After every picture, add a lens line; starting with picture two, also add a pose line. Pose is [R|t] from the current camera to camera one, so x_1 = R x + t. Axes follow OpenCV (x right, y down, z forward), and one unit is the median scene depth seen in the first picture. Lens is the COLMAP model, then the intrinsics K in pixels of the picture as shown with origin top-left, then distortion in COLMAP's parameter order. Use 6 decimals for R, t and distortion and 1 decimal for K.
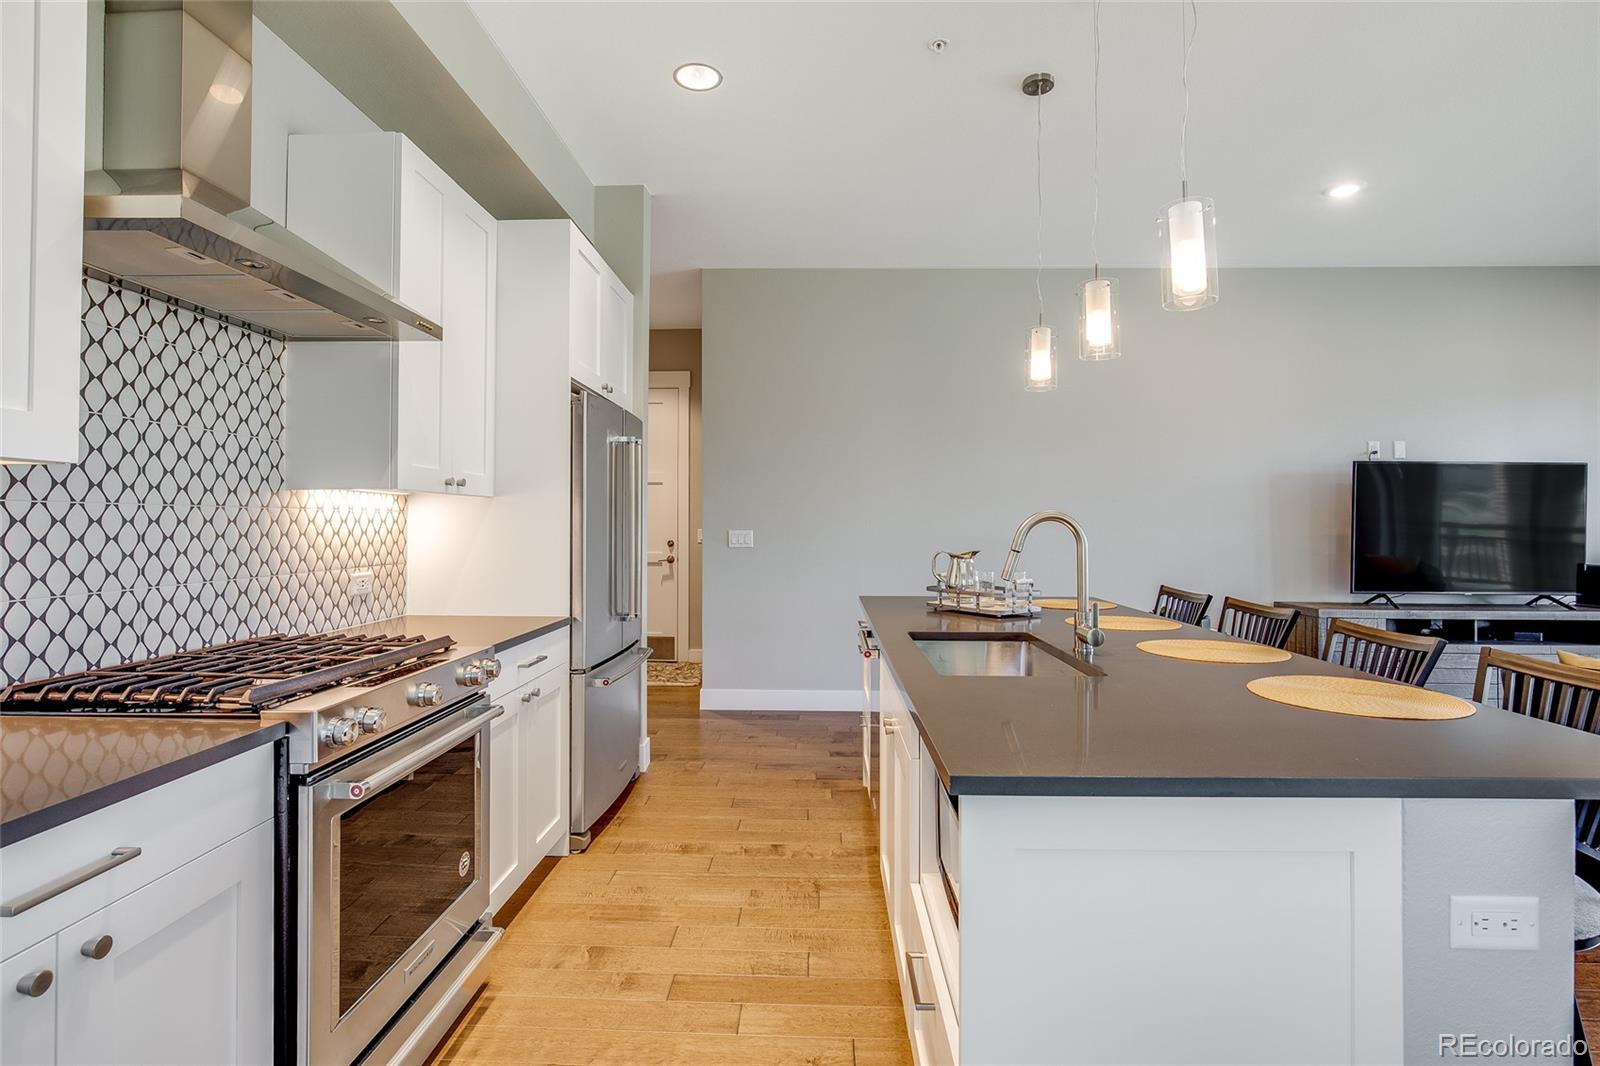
lens RADIAL K [[756.2, 0, 796.9], [0, 756.2, 529.3], [0, 0, 1]] dist [-0.022822, 0.005317]
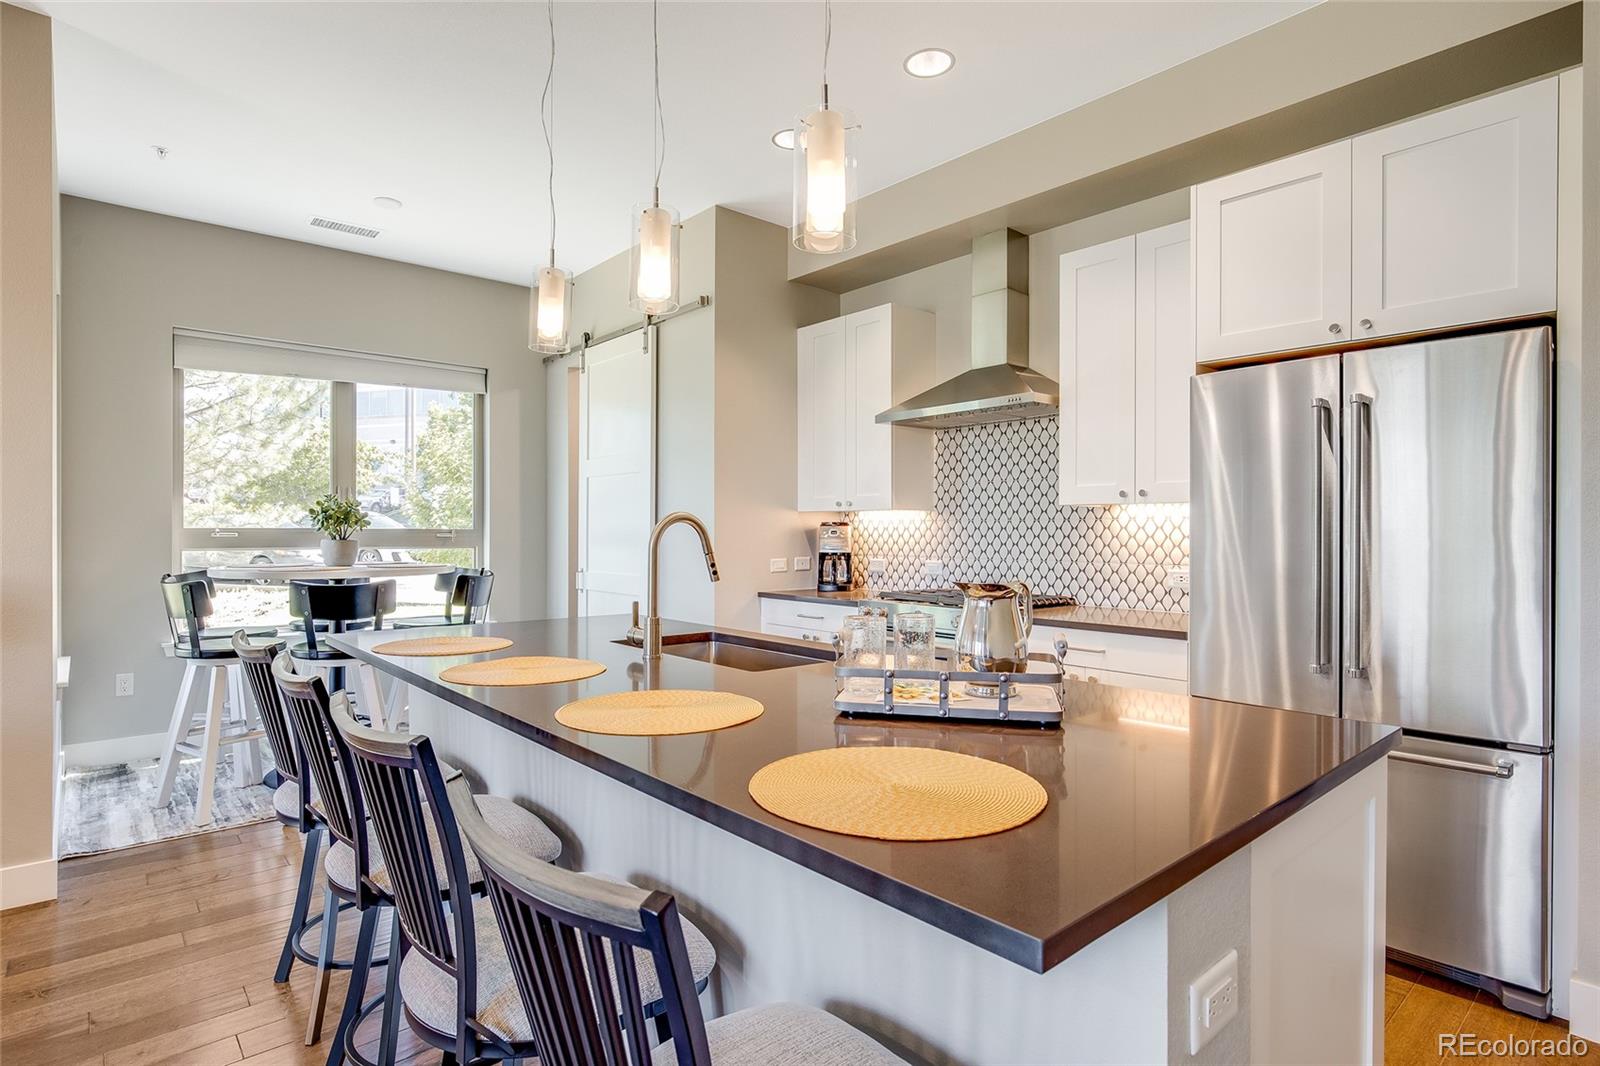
lens RADIAL K [[802.7, 0, 812.7], [0, 802.7, 534.5], [0, 0, 1]] dist [-0.014612, -0.000622]
pose [[-0.716311, -0.000845, -0.697781, 0.614532], [-0.009578, 0.999917, 0.008622, -0.004024], [0.697715, 0.012860, -0.716260, 1.255940]]
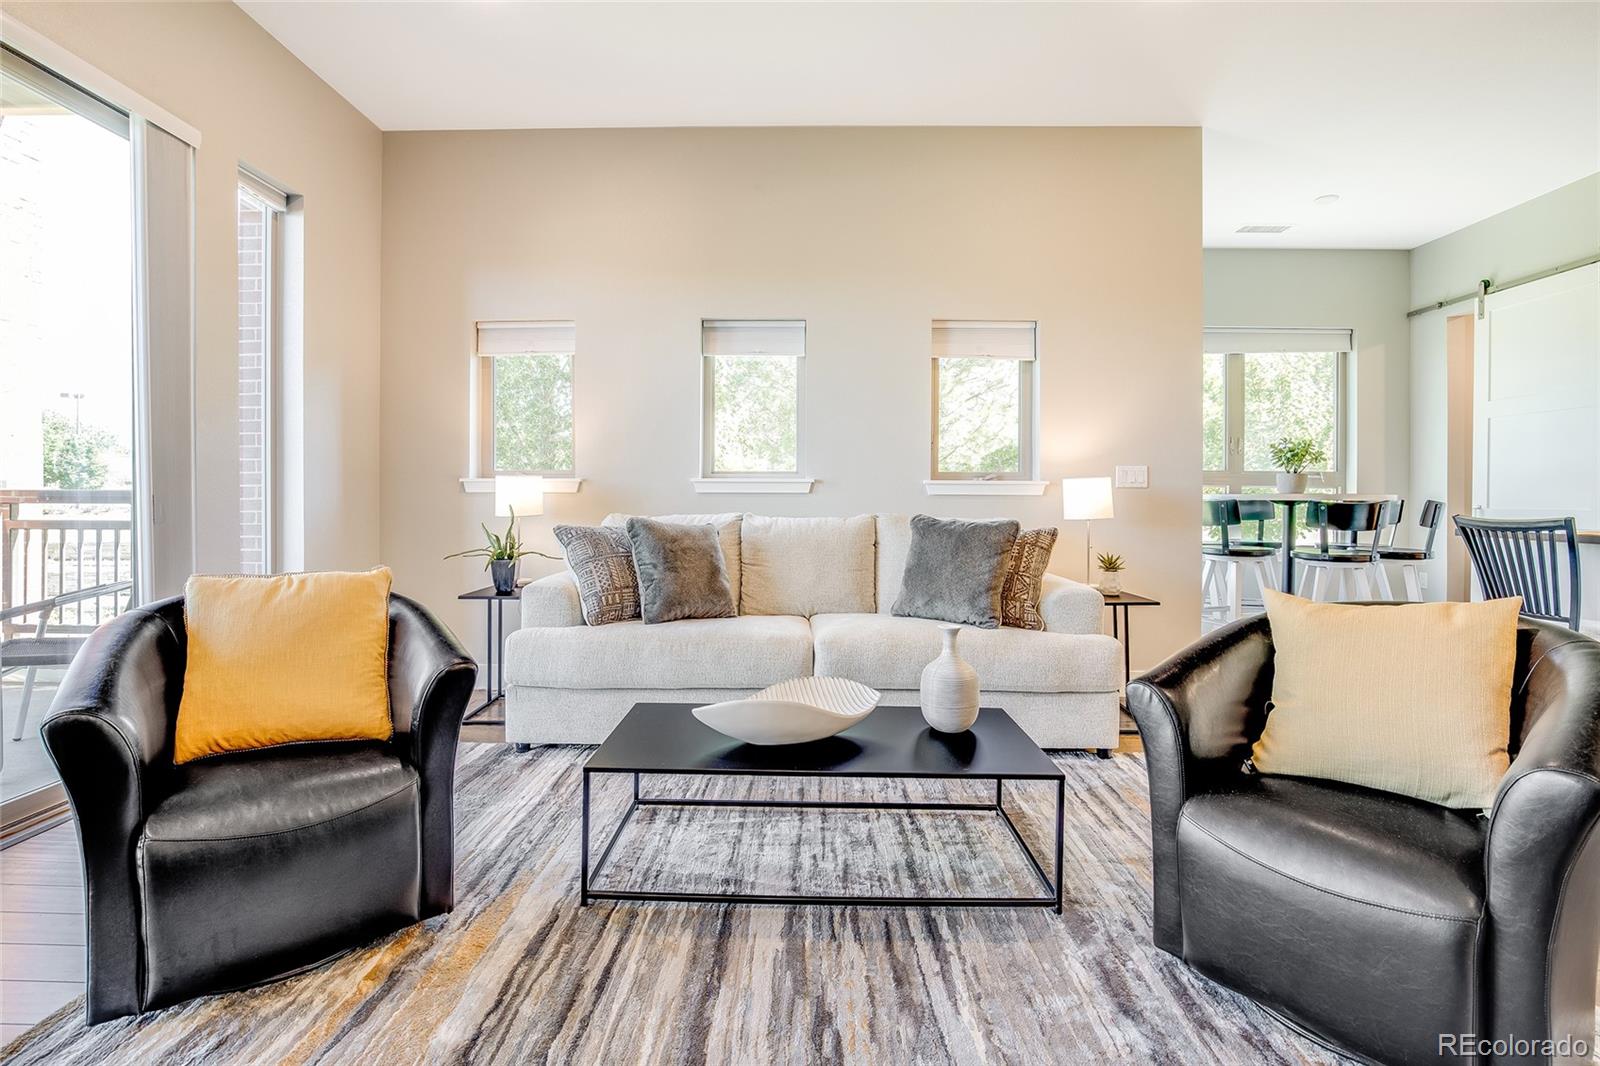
lens RADIAL K [[756.2, 0, 796.4], [0, 756.2, 495.4], [0, 0, 1]] dist [-0.022822, 0.005317]
pose [[-0.999193, -0.007512, -0.039453, 1.331904], [-0.007720, 0.999957, 0.005129, 0.066736], [0.039413, 0.005429, -0.999208, 1.291145]]
